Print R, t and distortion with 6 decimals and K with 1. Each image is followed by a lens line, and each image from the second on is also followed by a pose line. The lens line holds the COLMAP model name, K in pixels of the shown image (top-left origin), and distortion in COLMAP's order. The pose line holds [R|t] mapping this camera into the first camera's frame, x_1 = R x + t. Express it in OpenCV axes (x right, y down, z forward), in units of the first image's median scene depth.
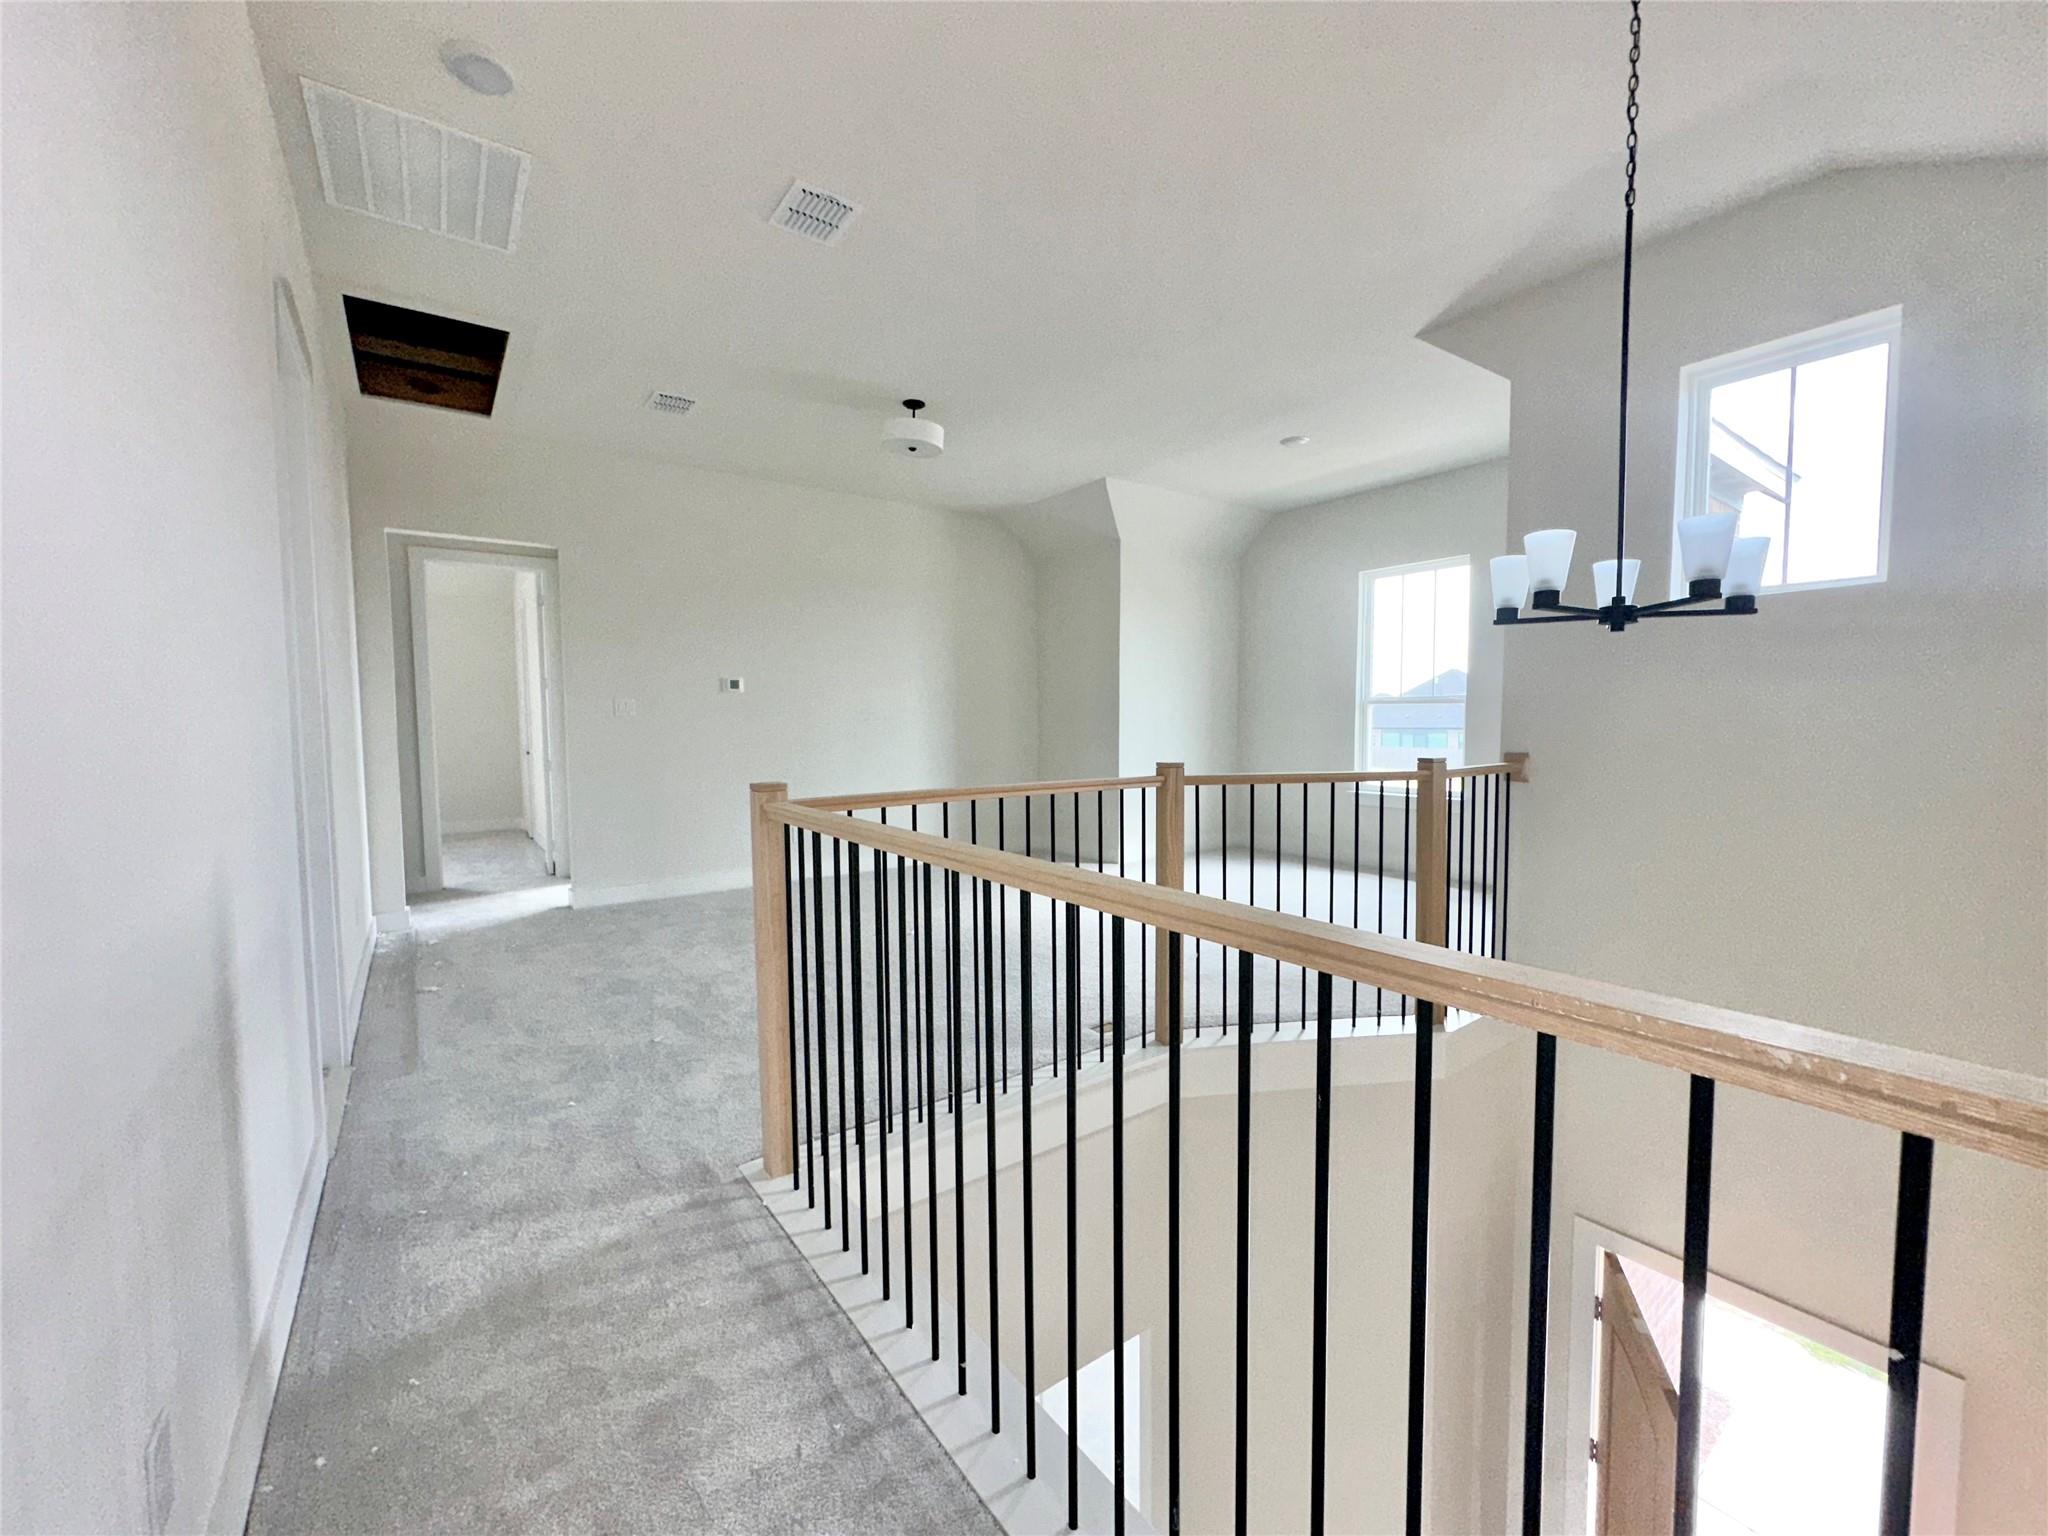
lens RADIAL K [[820.4, 0, 1025.0], [0, 820.4, 775.3], [0, 0, 1]] dist [0.000329, 0.000381]
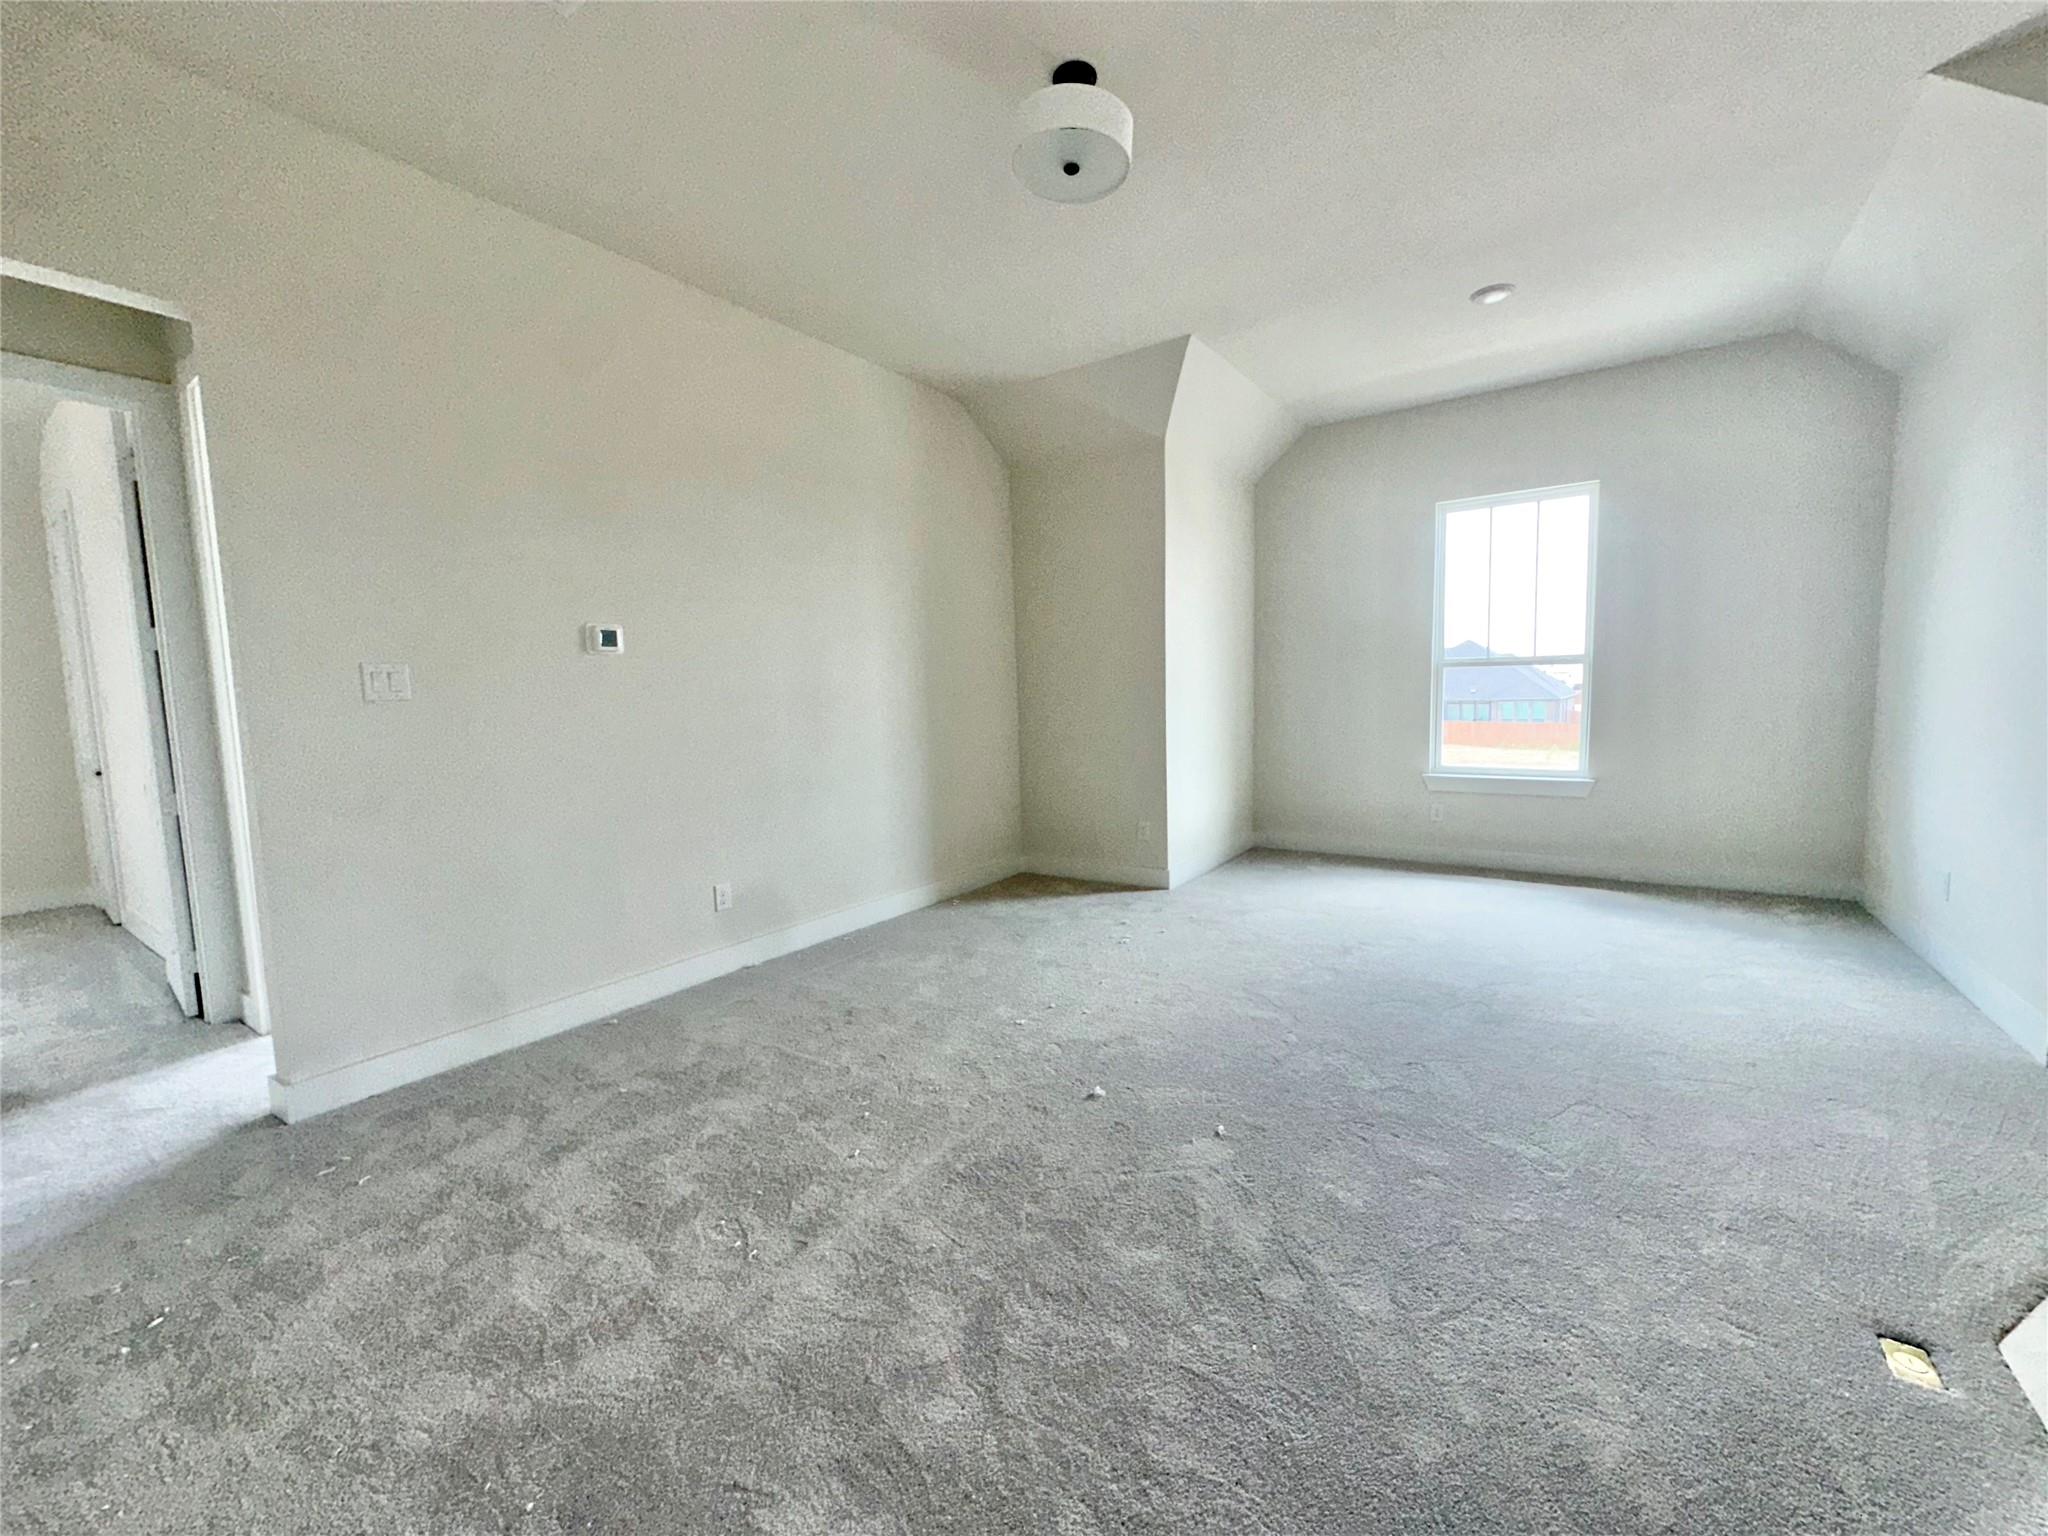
lens RADIAL K [[820.4, 0, 1025.0], [0, 820.4, 775.3], [0, 0, 1]] dist [0.000329, 0.000381]
pose [[0.948532, -0.049273, 0.312825, -0.244298], [0.039749, 0.998533, 0.036754, -0.026857], [-0.314177, -0.022428, 0.949099, 0.362980]]
